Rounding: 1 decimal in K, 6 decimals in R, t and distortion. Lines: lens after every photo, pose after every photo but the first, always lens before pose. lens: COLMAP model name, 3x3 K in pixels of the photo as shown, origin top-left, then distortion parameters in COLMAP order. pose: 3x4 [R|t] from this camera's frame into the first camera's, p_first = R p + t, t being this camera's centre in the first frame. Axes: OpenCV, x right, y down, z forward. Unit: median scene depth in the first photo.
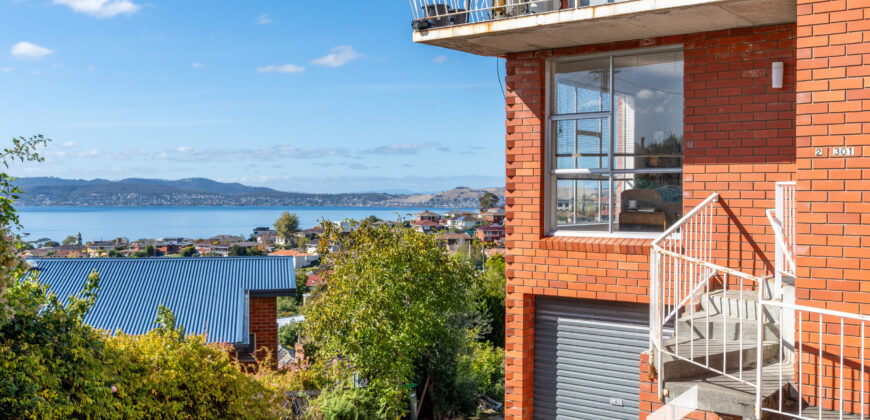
lens RADIAL K [[866.9, 0, 435.0], [0, 866.9, 210.0], [0, 0, 1]] dist [0.001839, -0.002187]
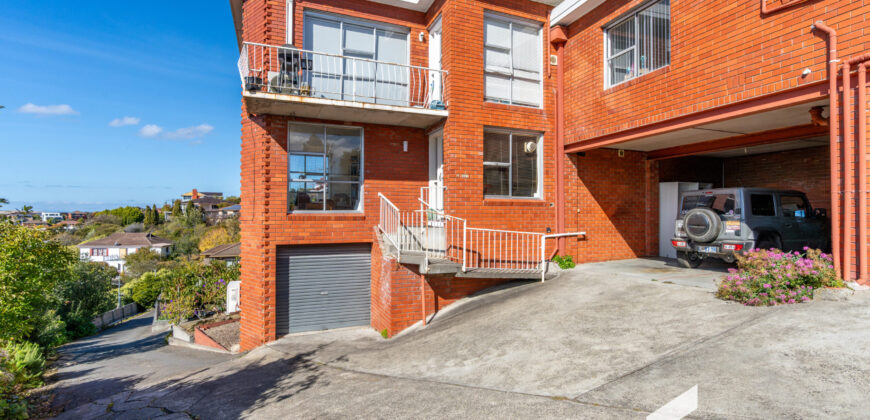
lens RADIAL K [[405.3, 0, 453.8], [0, 405.3, 211.8], [0, 0, 1]] dist [-0.001270, 0.000369]
pose [[0.510978, 0.003420, 0.859587, -0.496857], [0.014390, 0.999818, -0.012531, 0.046835], [-0.859474, 0.018773, 0.510835, 0.253092]]
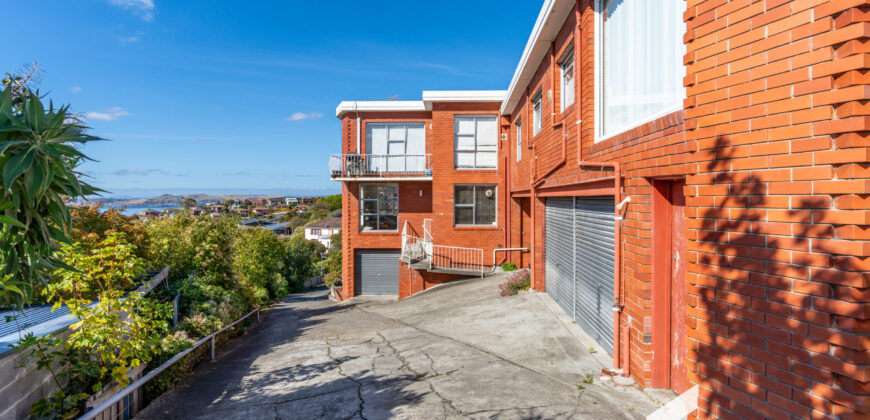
lens RADIAL K [[403.0, 0, 430.0], [0, 403.0, 208.8], [0, 0, 1]] dist [-0.001095, 0.000885]
pose [[0.831914, -0.015462, 0.554690, -0.620014], [0.014375, 0.999877, 0.006313, -0.081216], [-0.554719, 0.002722, 0.832033, -0.631565]]
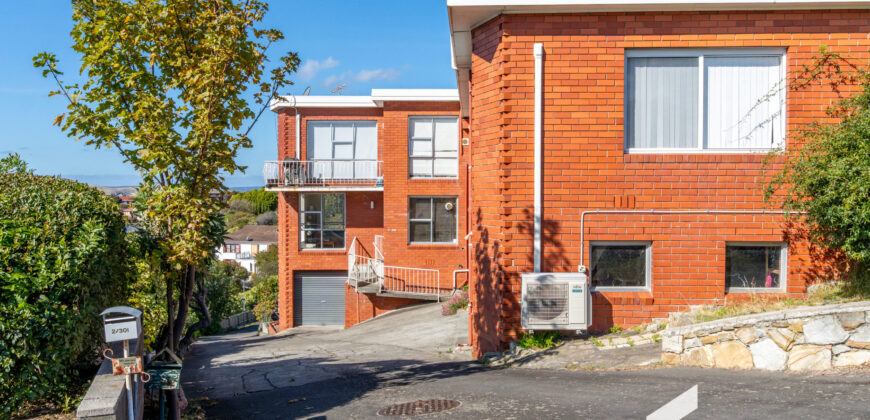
lens RADIAL K [[636.2, 0, 424.9], [0, 636.2, 221.0], [0, 0, 1]] dist [0.004743, 0.000487]
pose [[0.820615, -0.024823, 0.570943, -0.868112], [0.014713, 0.999643, 0.022315, -0.129765], [-0.571292, -0.009911, 0.820687, -1.206445]]
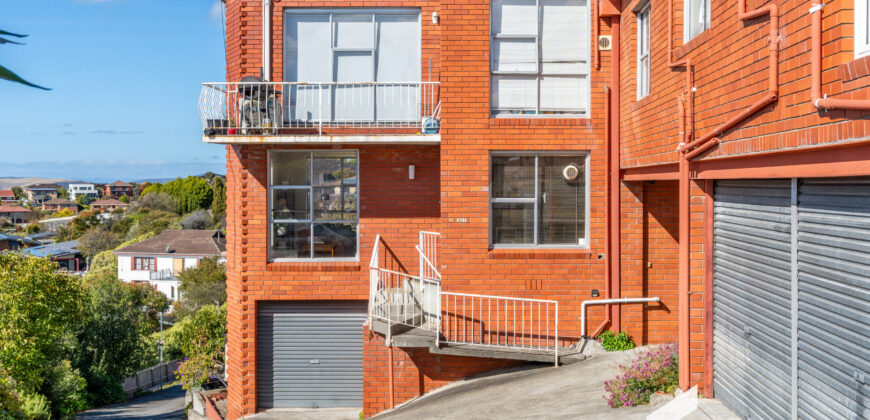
lens RADIAL K [[934.6, 0, 435.0], [0, 934.6, 210.0], [0, 0, 1]] dist [0.016230, -0.001718]
pose [[0.816772, -0.017163, 0.576706, -0.660751], [0.015544, 0.999849, 0.007741, -0.080209], [-0.576752, 0.002641, 0.816915, -0.613164]]
